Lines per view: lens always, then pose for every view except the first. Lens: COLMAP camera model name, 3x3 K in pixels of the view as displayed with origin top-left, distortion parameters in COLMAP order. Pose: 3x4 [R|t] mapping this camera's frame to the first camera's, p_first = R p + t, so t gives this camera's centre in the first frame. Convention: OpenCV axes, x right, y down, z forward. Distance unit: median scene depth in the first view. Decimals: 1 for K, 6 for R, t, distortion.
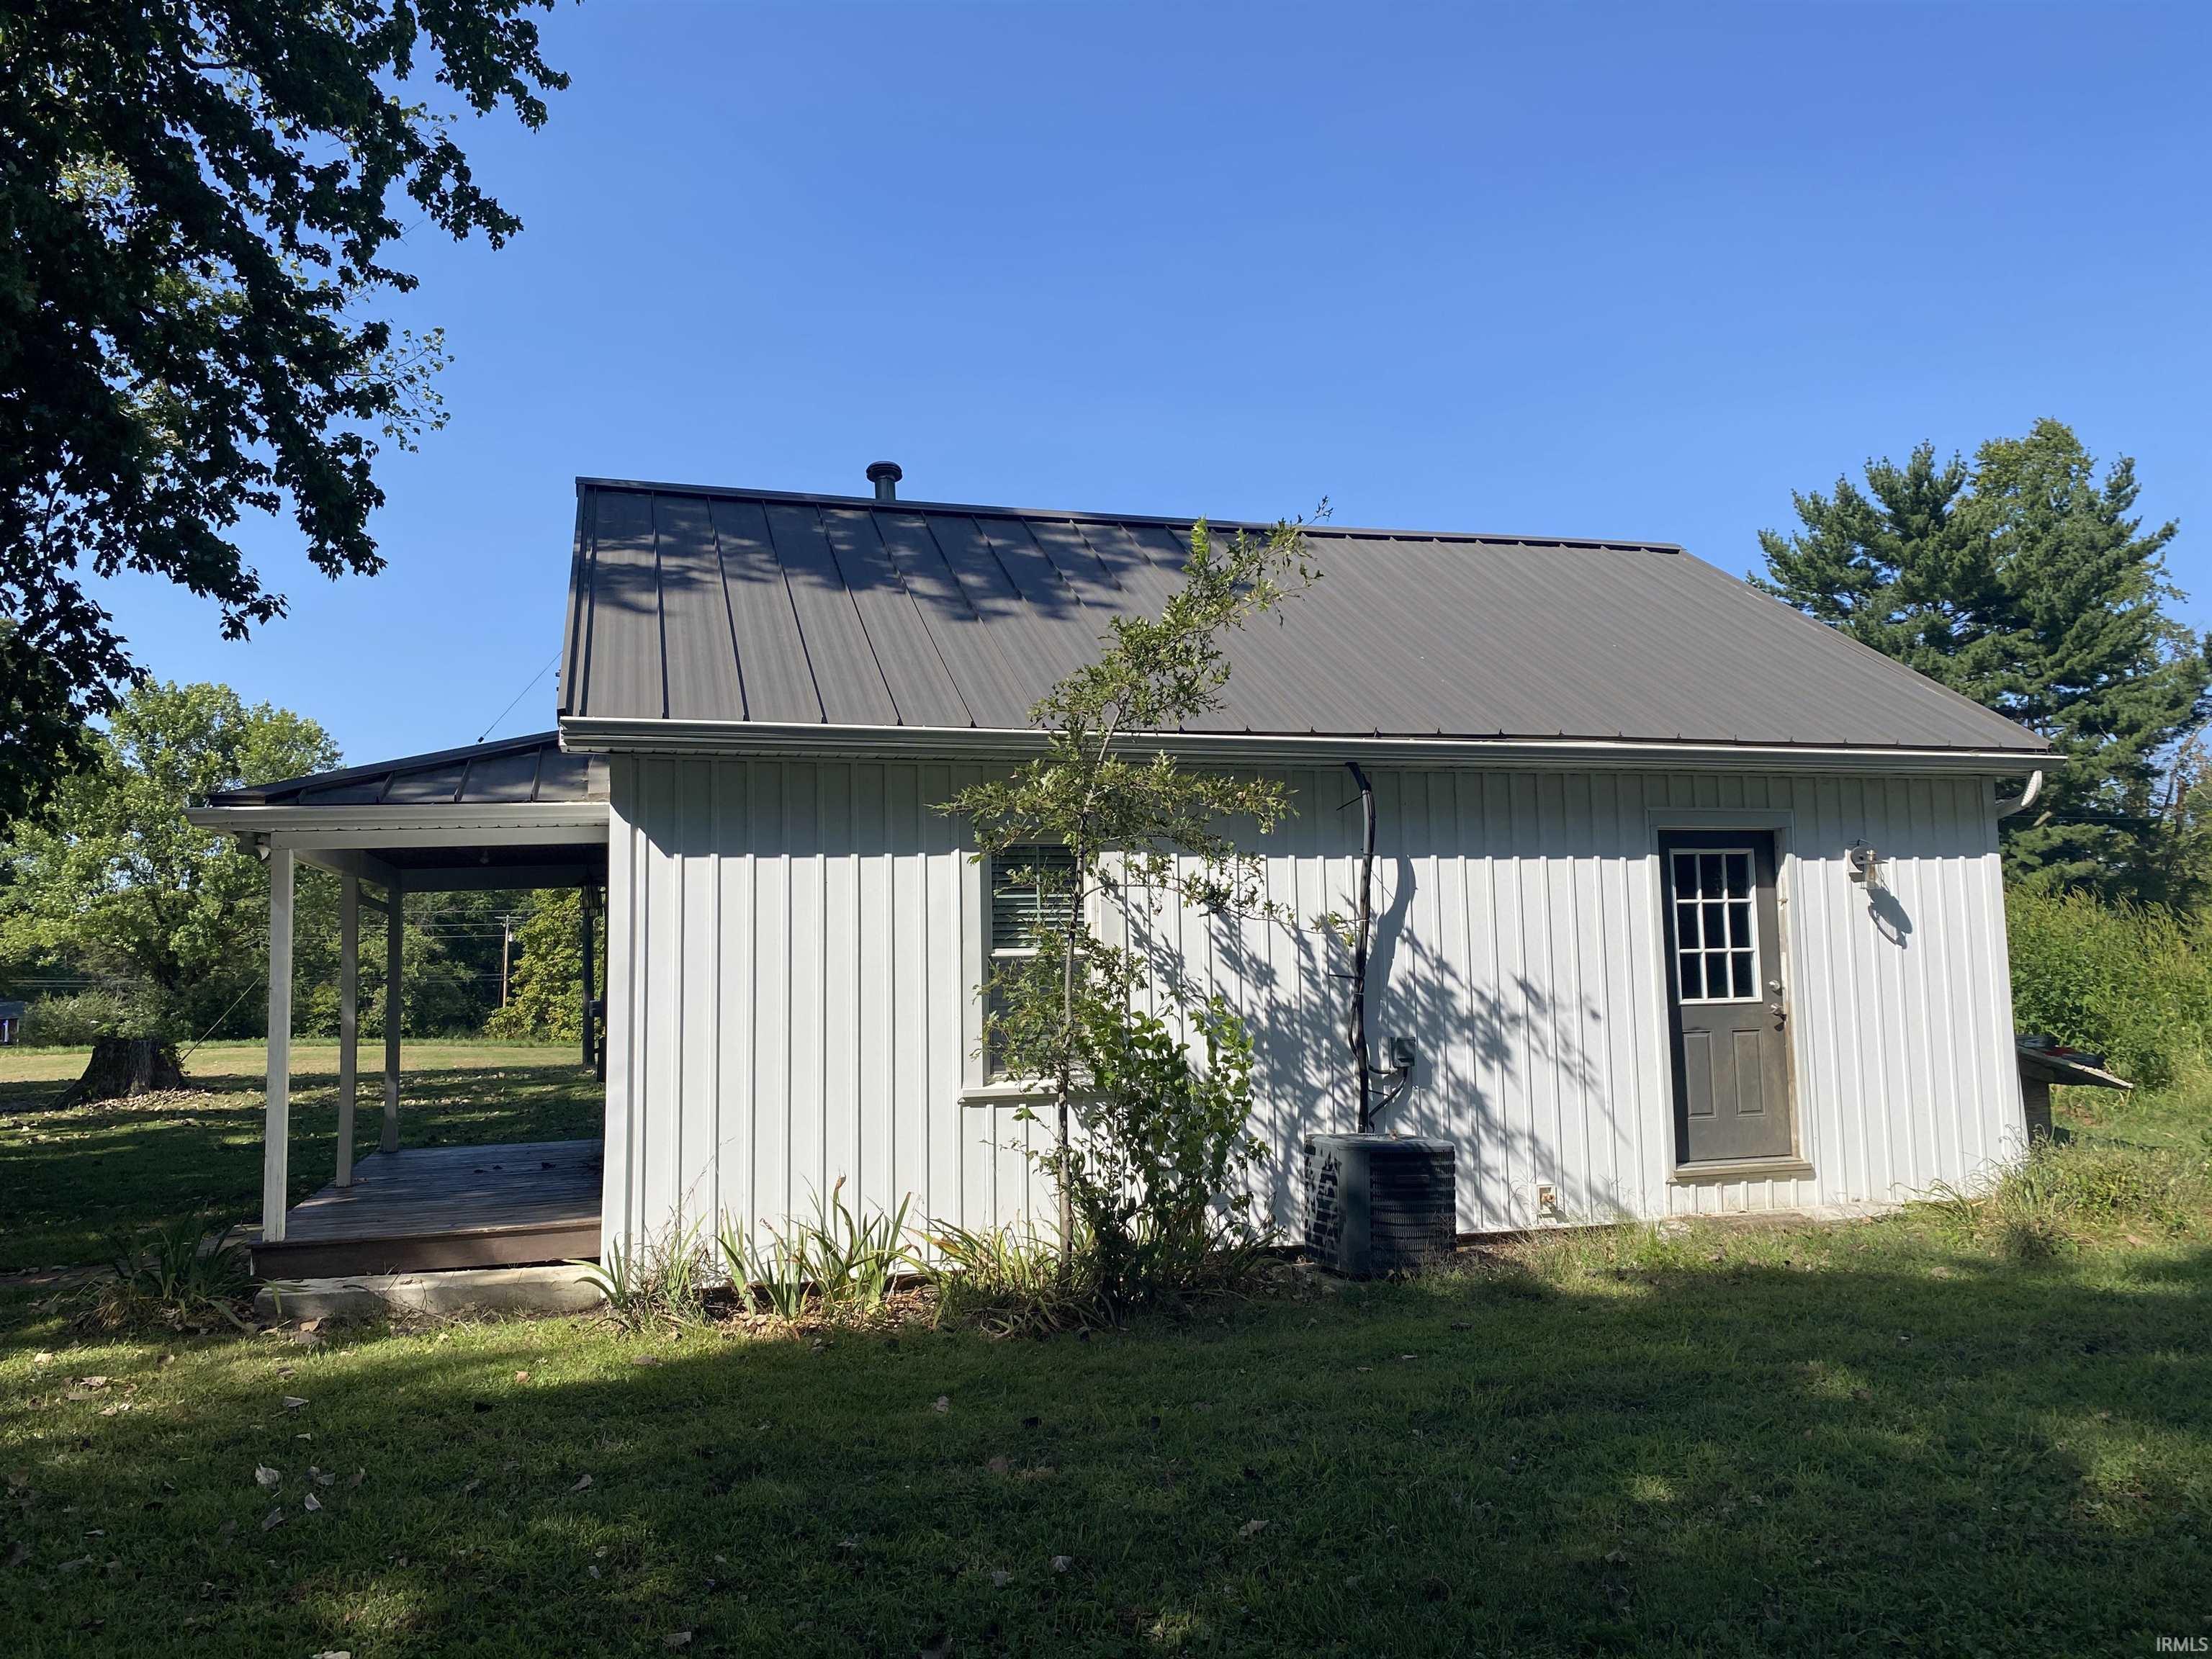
lens RADIAL K [[1634.7, 0, 1109.6], [0, 1634.7, 824.7], [0, 0, 1]] dist [0.052000, 0.011124]
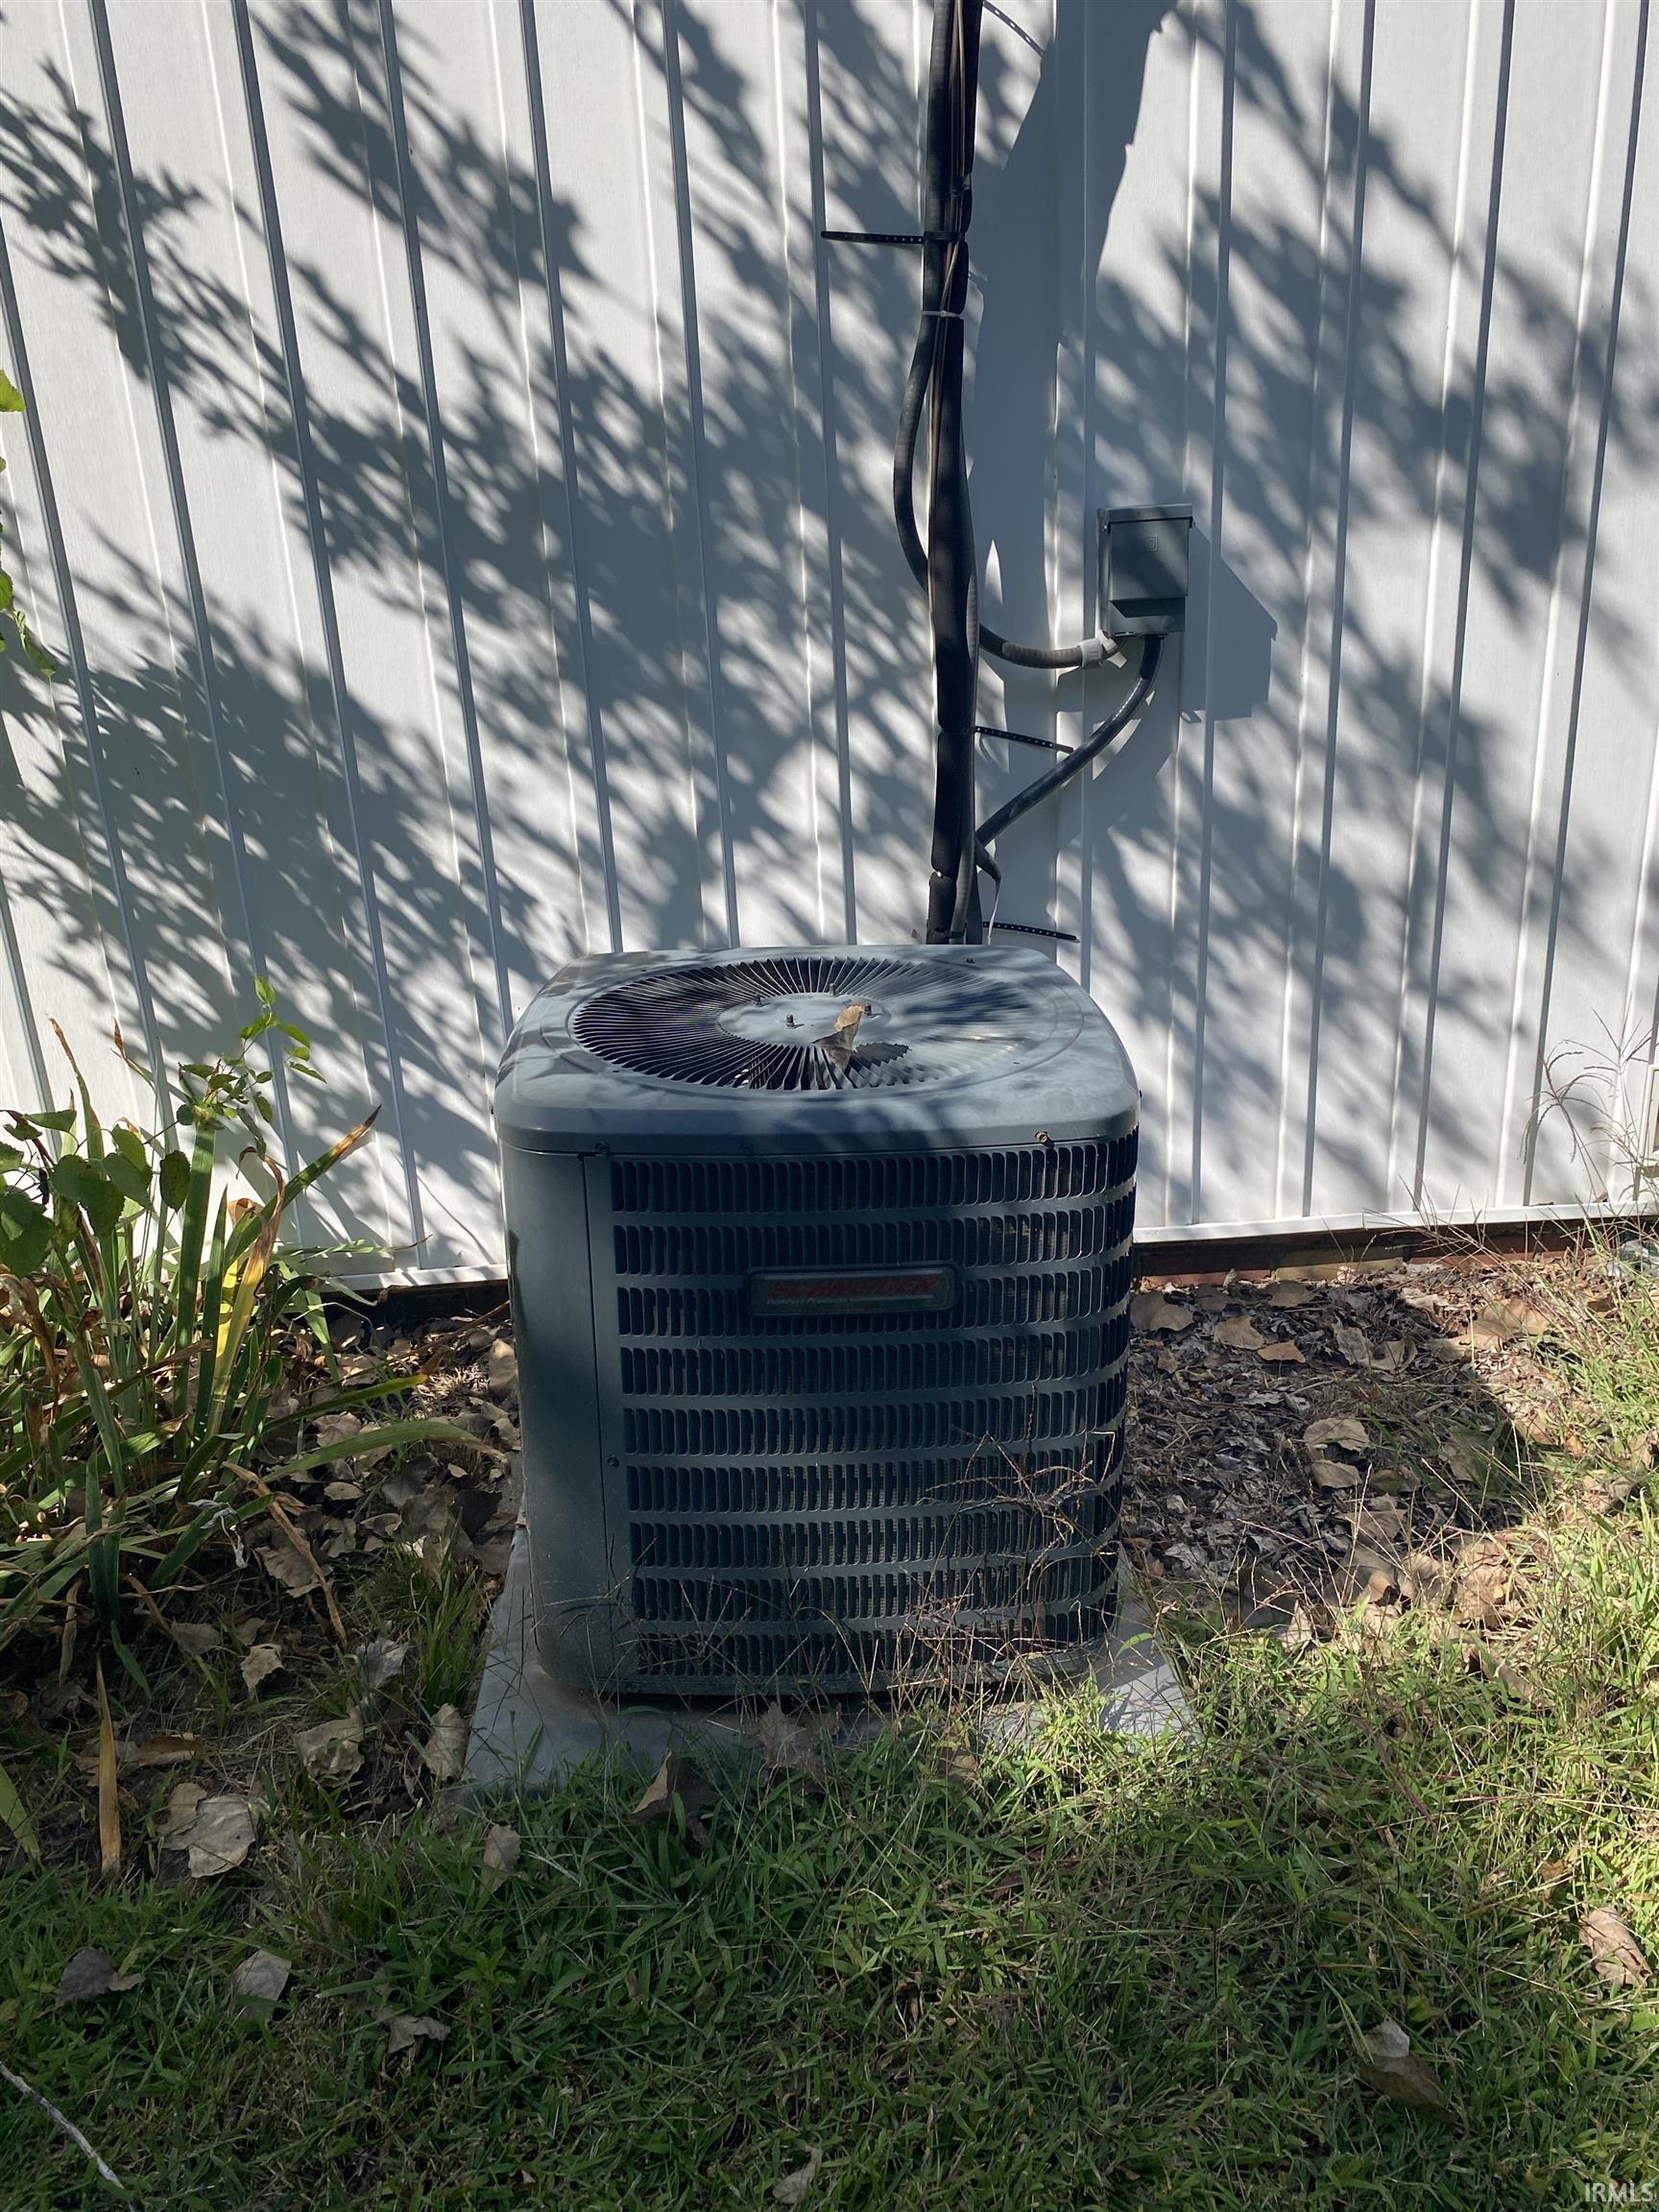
lens RADIAL K [[1634.7, 0, 759.5], [0, 1634.7, 1051.8], [0, 0, 1]] dist [0.052000, 0.011124]
pose [[0.971556, 0.045461, -0.232407, 0.181755], [0.049978, 0.919933, 0.388876, 0.105960], [0.231477, -0.389430, 0.891494, 0.729898]]
